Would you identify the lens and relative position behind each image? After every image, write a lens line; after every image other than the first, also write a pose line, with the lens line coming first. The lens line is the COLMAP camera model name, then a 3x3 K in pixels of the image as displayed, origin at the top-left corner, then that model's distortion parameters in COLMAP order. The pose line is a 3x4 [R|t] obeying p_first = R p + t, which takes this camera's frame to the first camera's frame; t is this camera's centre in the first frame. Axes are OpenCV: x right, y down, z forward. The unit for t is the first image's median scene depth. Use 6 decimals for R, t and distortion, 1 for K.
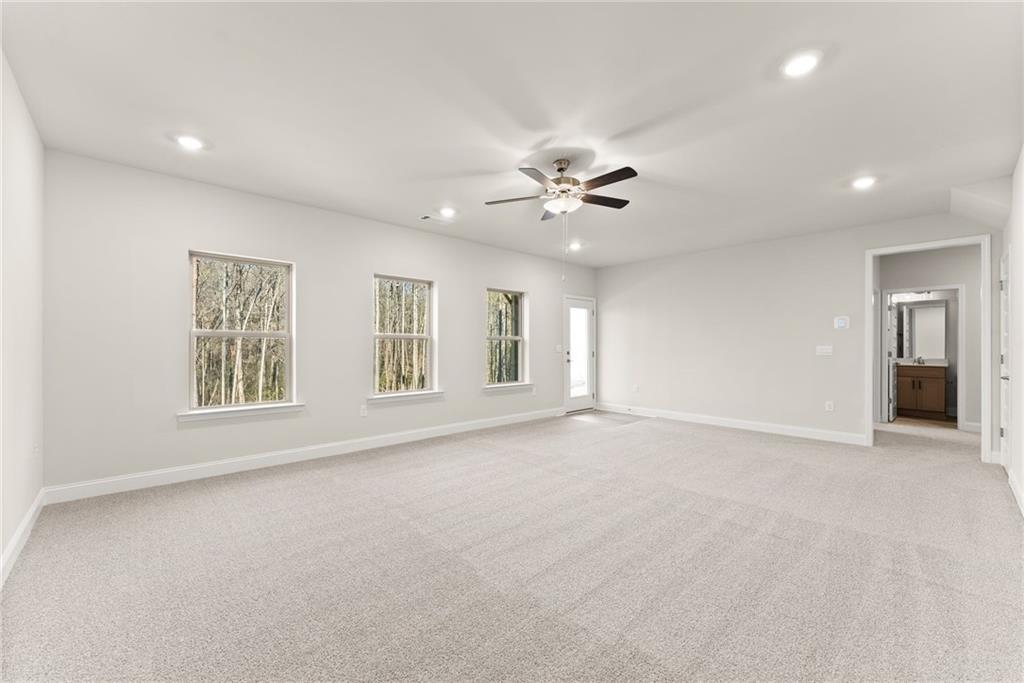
lens RADIAL K [[426.0, 0, 507.1], [0, 426.0, 339.7], [0, 0, 1]] dist [-0.000884, -0.000405]
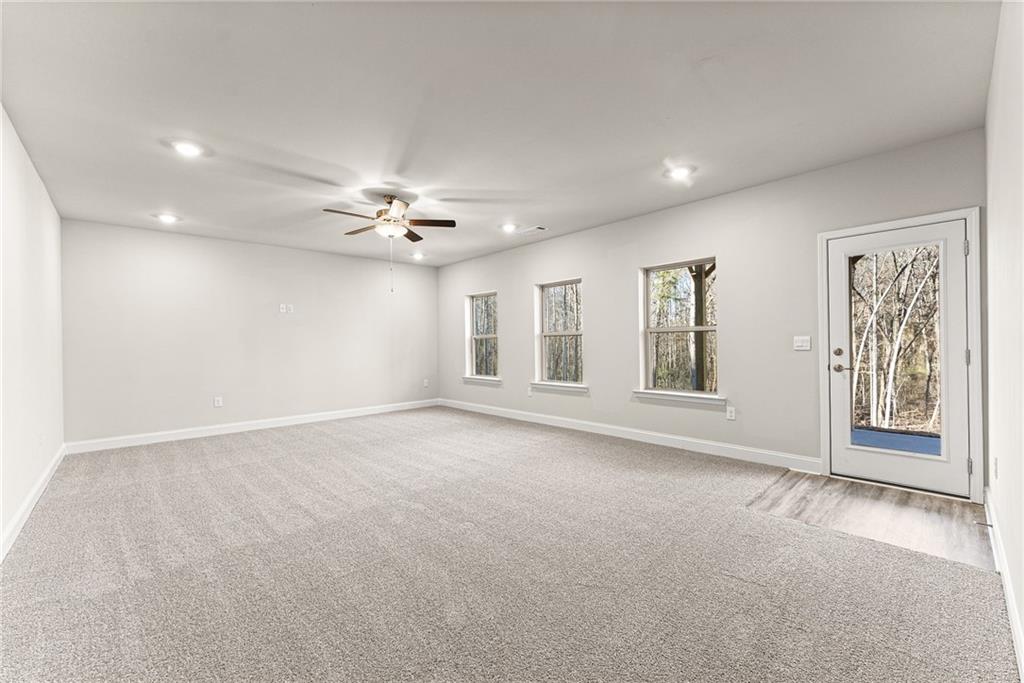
lens RADIAL K [[410.1, 0, 512.0], [0, 410.1, 341.5], [0, 0, 1]] dist [0.000628, -0.000042]
pose [[-0.022803, -0.007848, -0.999709, 0.854271], [0.027152, 0.999595, -0.008467, 0.018068], [0.999371, -0.027337, -0.022581, 0.888854]]
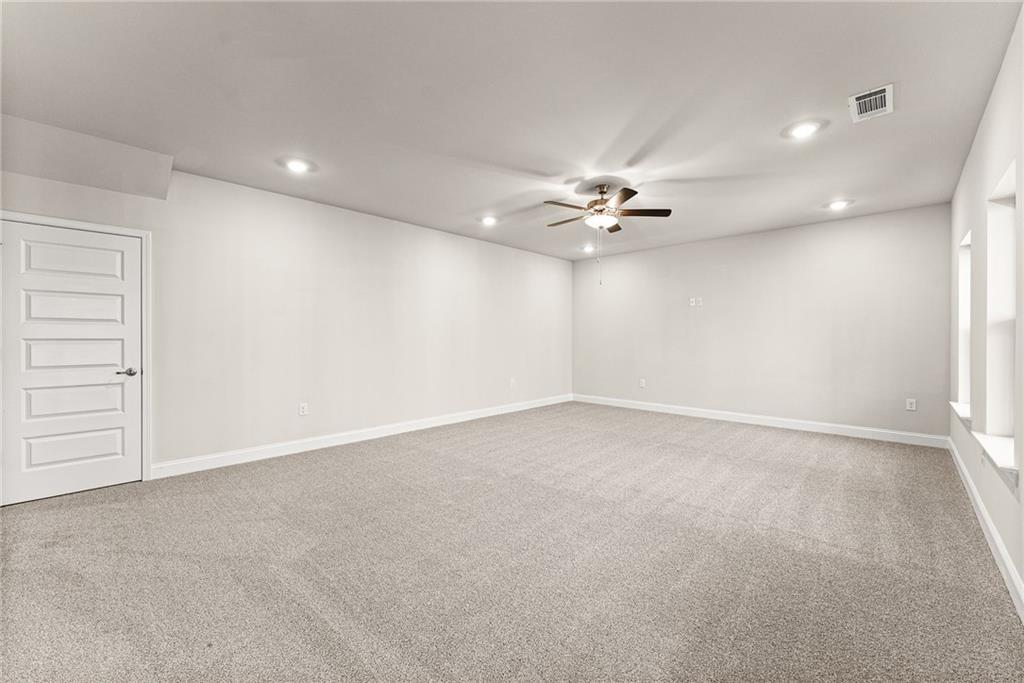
lens RADIAL K [[426.0, 0, 507.1], [0, 426.0, 339.7], [0, 0, 1]] dist [-0.000884, -0.000405]
pose [[-0.999849, -0.004666, -0.016733, 0.266498], [-0.004571, 0.999973, -0.005720, 0.017772], [0.016760, -0.005643, -0.999844, 1.425406]]
